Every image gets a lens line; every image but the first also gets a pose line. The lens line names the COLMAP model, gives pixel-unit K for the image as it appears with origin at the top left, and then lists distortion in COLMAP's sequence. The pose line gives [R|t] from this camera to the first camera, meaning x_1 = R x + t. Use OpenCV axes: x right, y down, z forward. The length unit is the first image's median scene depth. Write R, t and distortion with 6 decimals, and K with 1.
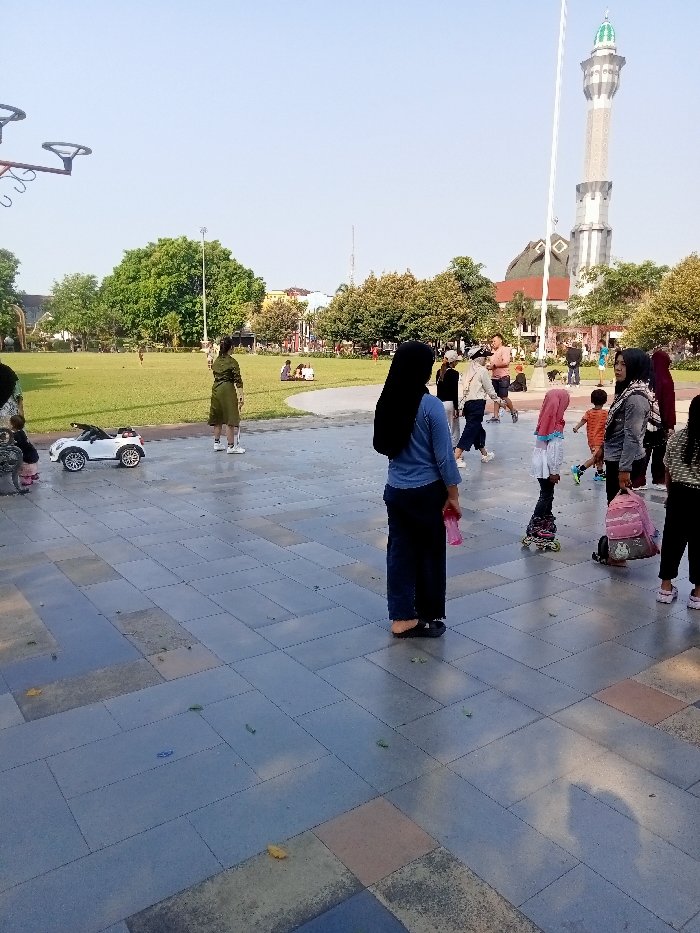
lens RADIAL K [[692.8, 0, 350.0], [0, 692.8, 466.5], [0, 0, 1]] dist [0.034079, -0.005926]
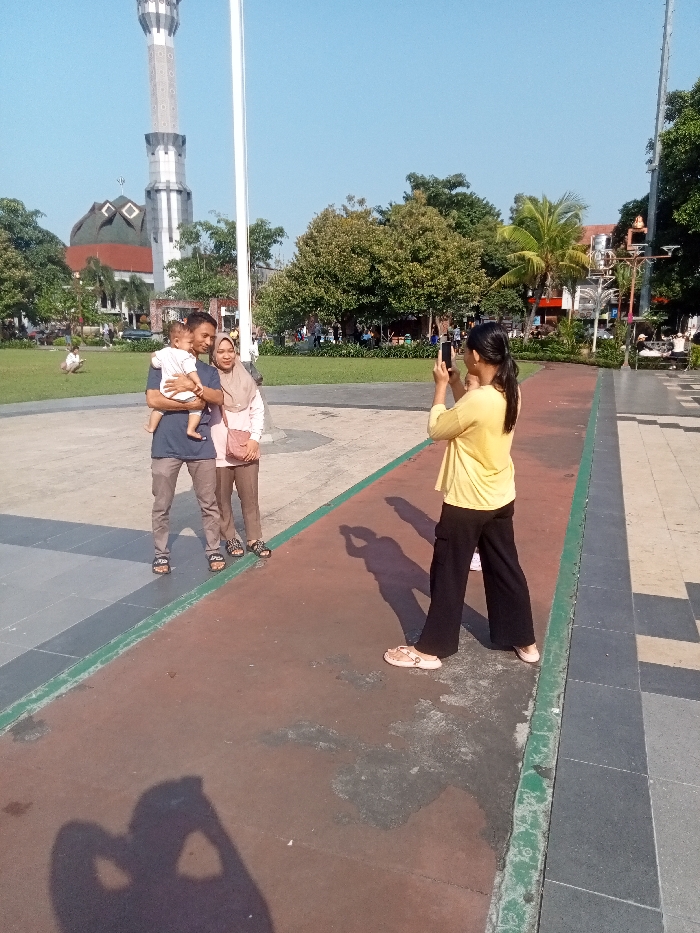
lens RADIAL K [[692.8, 0, 350.0], [0, 692.8, 466.5], [0, 0, 1]] dist [0.034079, -0.005926]
pose [[0.832146, -0.115601, 0.542374, 0.030772], [0.099509, 0.993284, 0.059034, -0.035613], [-0.545556, 0.004846, 0.838060, 0.201814]]
